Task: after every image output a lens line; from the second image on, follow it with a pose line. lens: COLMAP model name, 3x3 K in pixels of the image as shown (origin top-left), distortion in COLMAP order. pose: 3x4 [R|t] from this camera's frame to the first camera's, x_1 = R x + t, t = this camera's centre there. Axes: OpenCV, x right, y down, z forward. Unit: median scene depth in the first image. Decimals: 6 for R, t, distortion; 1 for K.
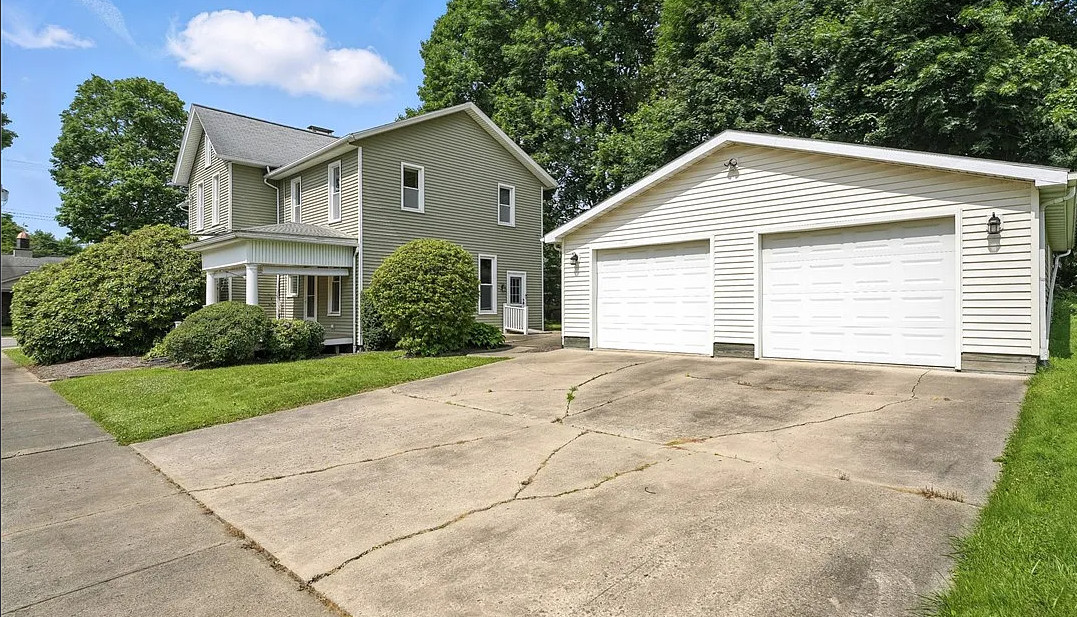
lens RADIAL K [[538.6, 0, 537.6], [0, 538.6, 306.1], [0, 0, 1]] dist [-0.014088, 0.000727]
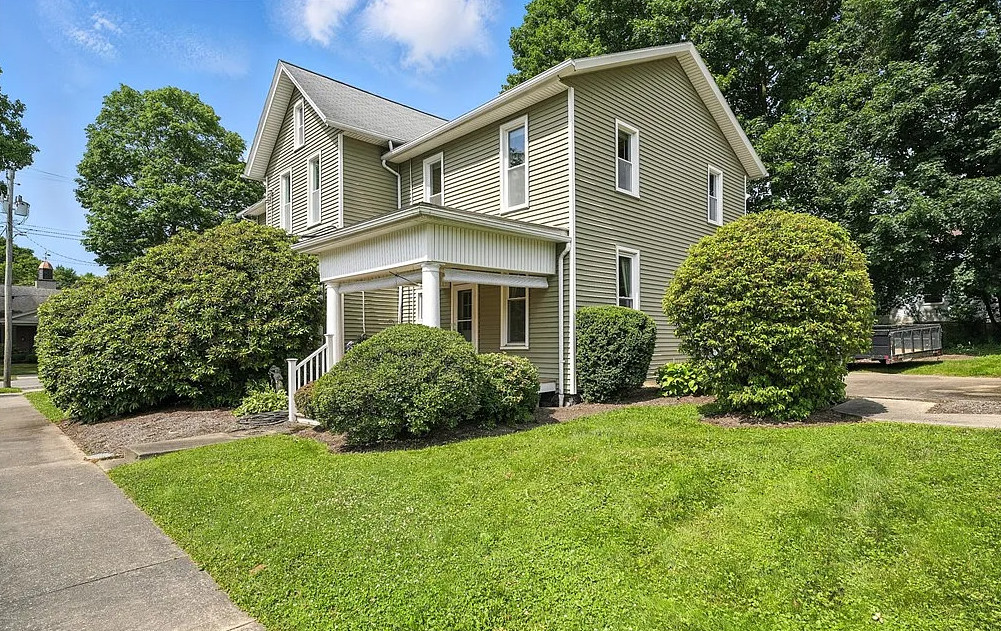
lens RADIAL K [[535.6, 0, 547.5], [0, 535.6, 346.0], [0, 0, 1]] dist [-0.012844, 0.000568]
pose [[0.999951, -0.002215, -0.009627, -0.330932], [0.002297, 0.999961, 0.008513, 0.008419], [0.009608, -0.008534, 0.999917, 0.330178]]
